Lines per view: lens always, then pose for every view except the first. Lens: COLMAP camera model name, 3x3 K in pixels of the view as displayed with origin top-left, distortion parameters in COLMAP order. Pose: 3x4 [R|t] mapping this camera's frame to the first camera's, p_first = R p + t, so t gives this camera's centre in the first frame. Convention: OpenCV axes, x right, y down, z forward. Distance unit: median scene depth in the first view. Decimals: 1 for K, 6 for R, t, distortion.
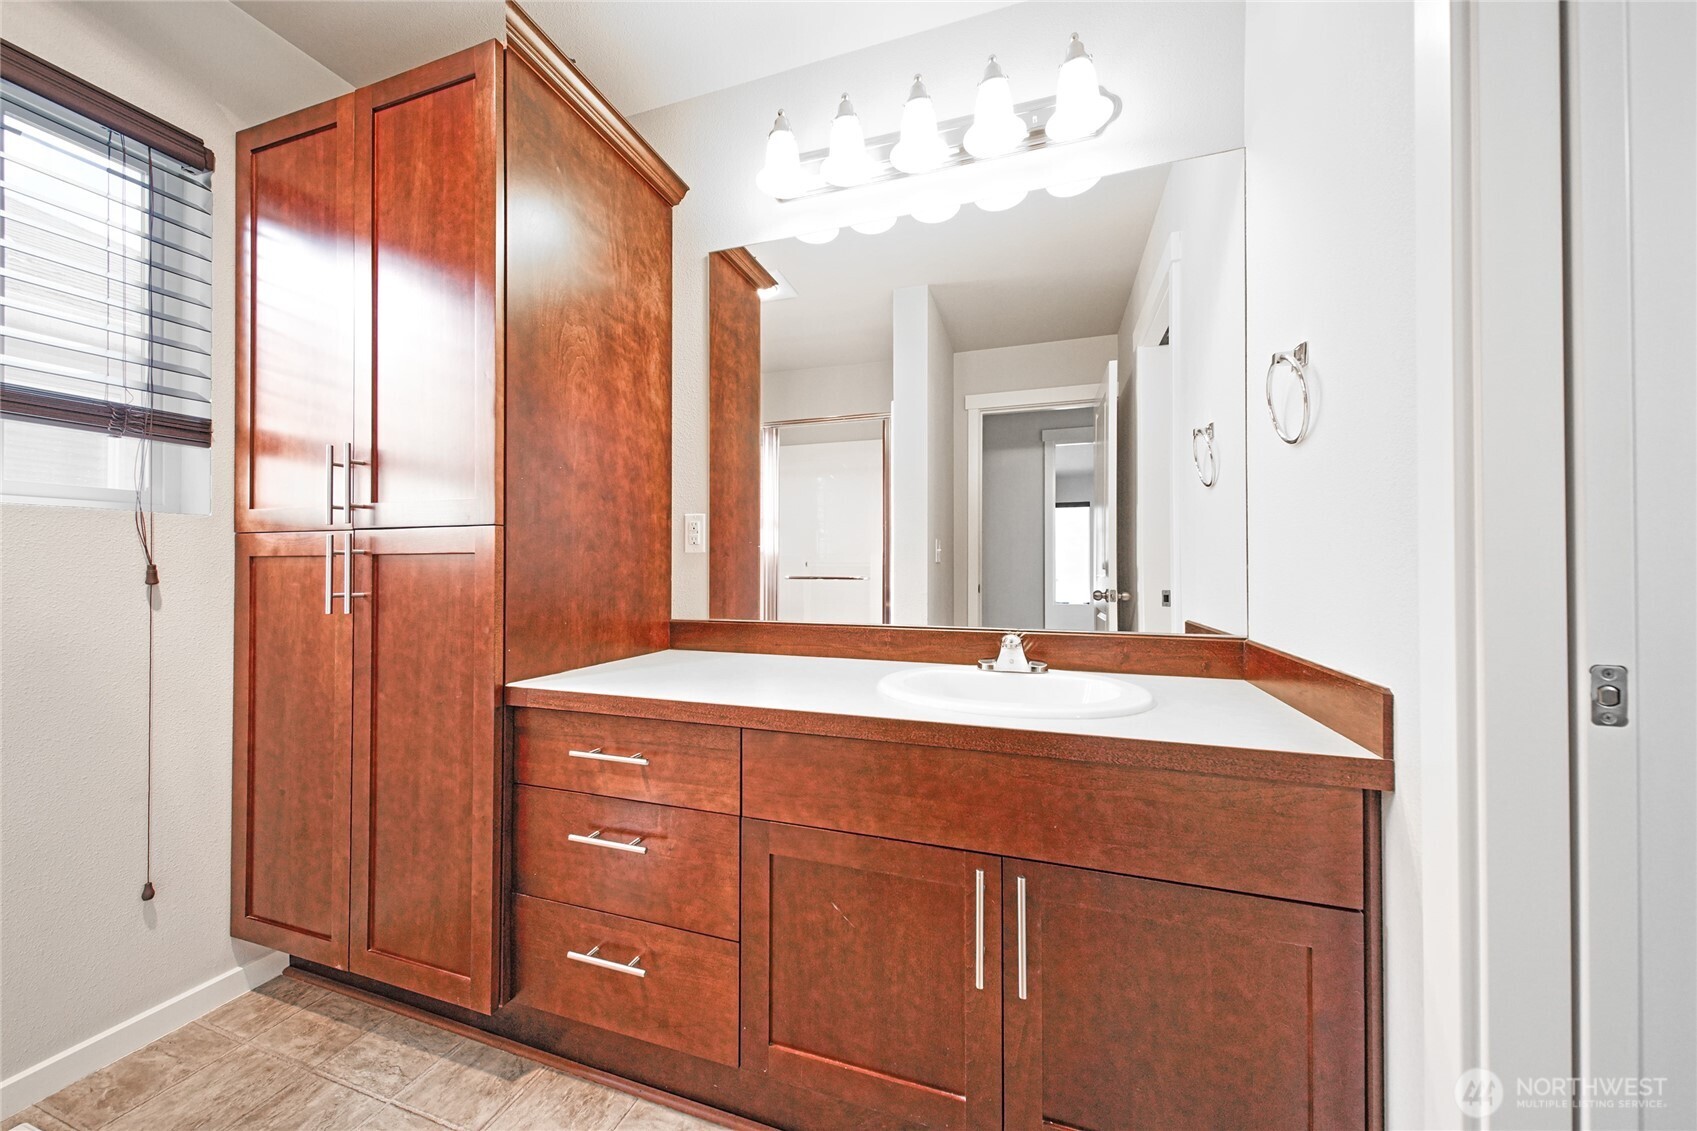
lens RADIAL K [[592.6, 0, 843.9], [0, 592.6, 559.8], [0, 0, 1]] dist [0.006828, -0.001947]
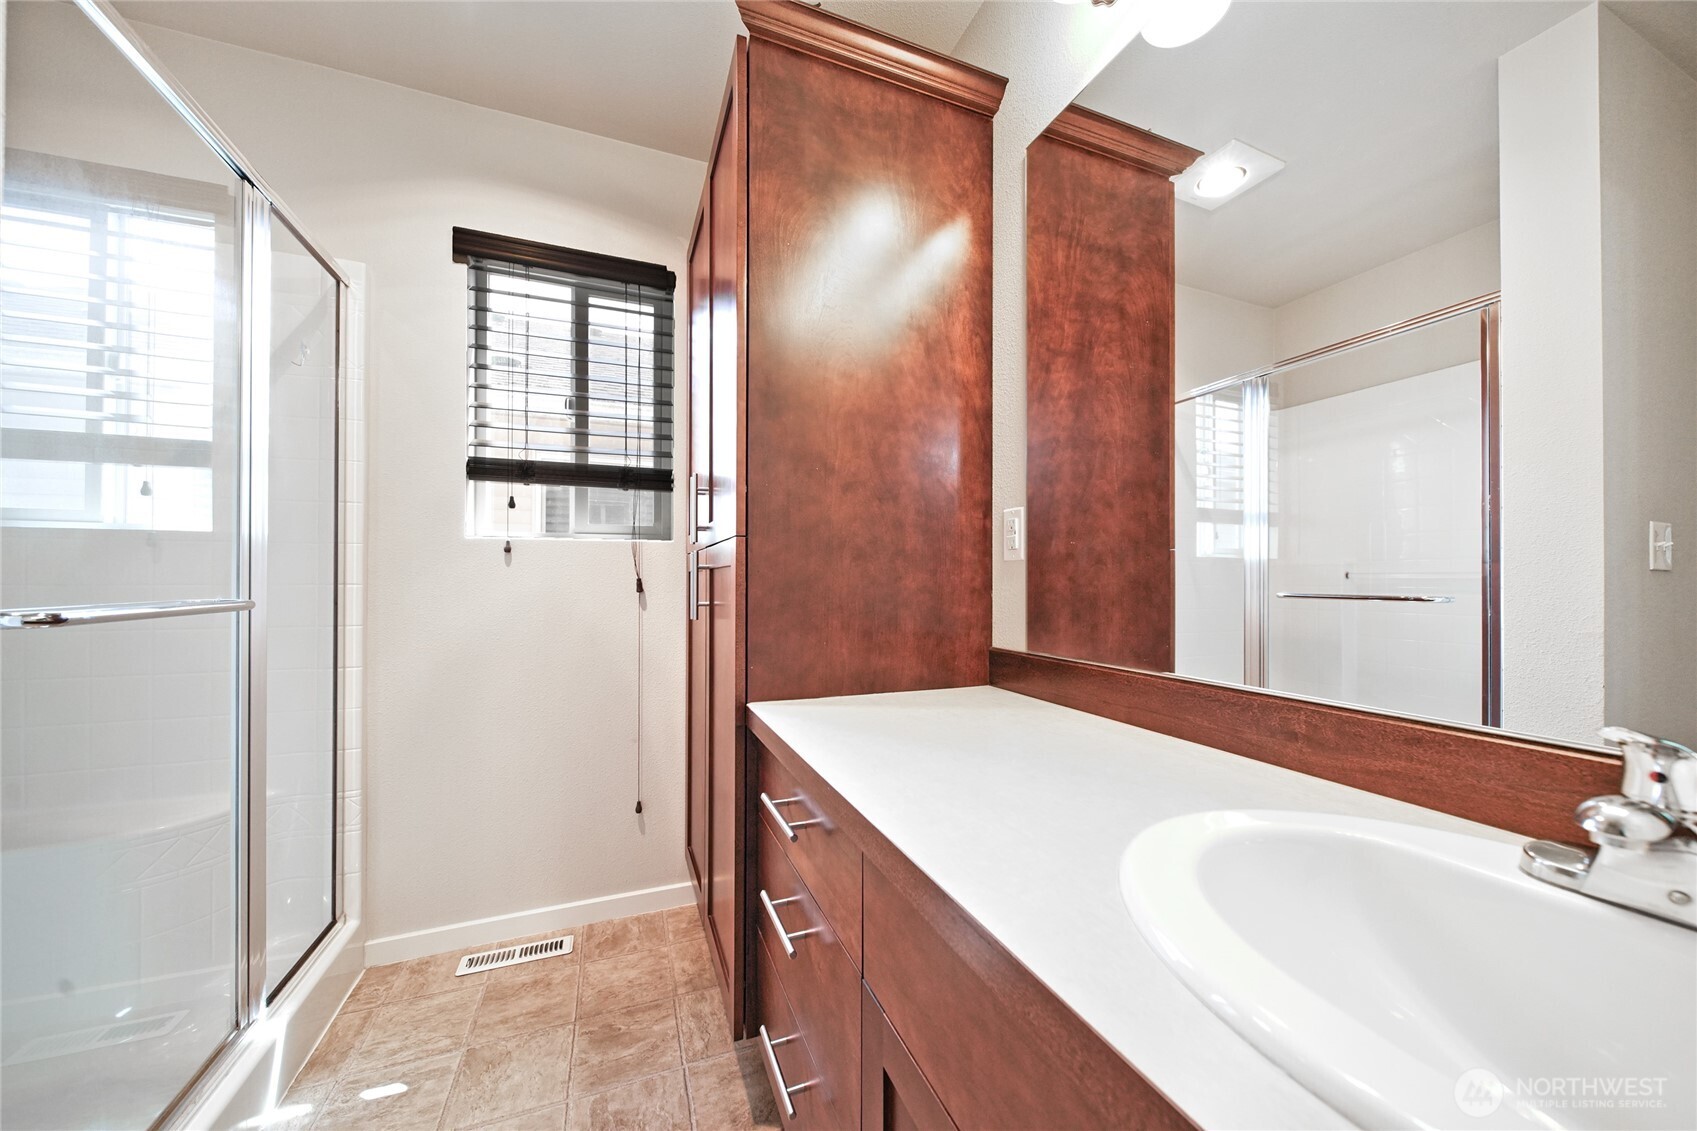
lens RADIAL K [[592.6, 0, 852.9], [0, 592.6, 574.7], [0, 0, 1]] dist [0.006828, -0.001947]
pose [[0.641629, -0.006503, -0.766987, 0.218195], [0.006331, 0.999975, -0.003182, 0.007812], [0.766989, -0.002814, 0.641654, 0.415672]]
